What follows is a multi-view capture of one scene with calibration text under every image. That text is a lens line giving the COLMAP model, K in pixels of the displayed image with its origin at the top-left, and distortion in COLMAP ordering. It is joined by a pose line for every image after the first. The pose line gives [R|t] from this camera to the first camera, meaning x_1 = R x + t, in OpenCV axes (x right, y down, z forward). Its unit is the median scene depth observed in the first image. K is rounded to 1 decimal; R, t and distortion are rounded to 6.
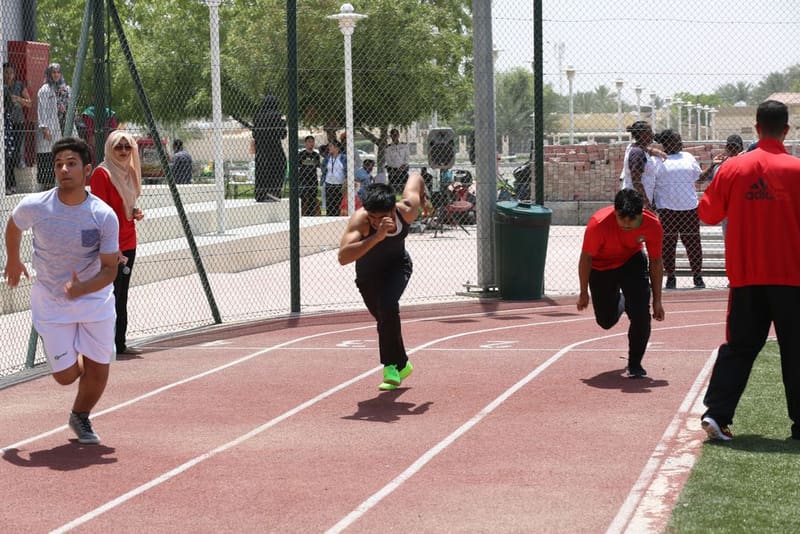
lens RADIAL K [[1709.2, 0, 400.0], [0, 1709.2, 267.0], [0, 0, 1]] dist [-0.017946, 0.033140]
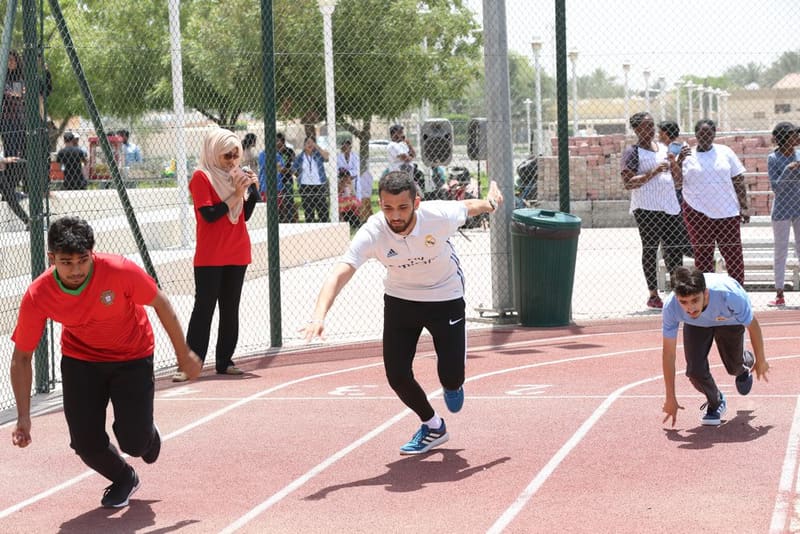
lens RADIAL K [[1709.2, 0, 400.0], [0, 1709.2, 267.0], [0, 0, 1]] dist [-0.017946, 0.033140]
pose [[0.999696, -0.015725, 0.018988, -0.011687], [0.015561, 0.999840, 0.008772, -0.013579], [-0.019123, -0.008473, 0.999781, 0.122851]]
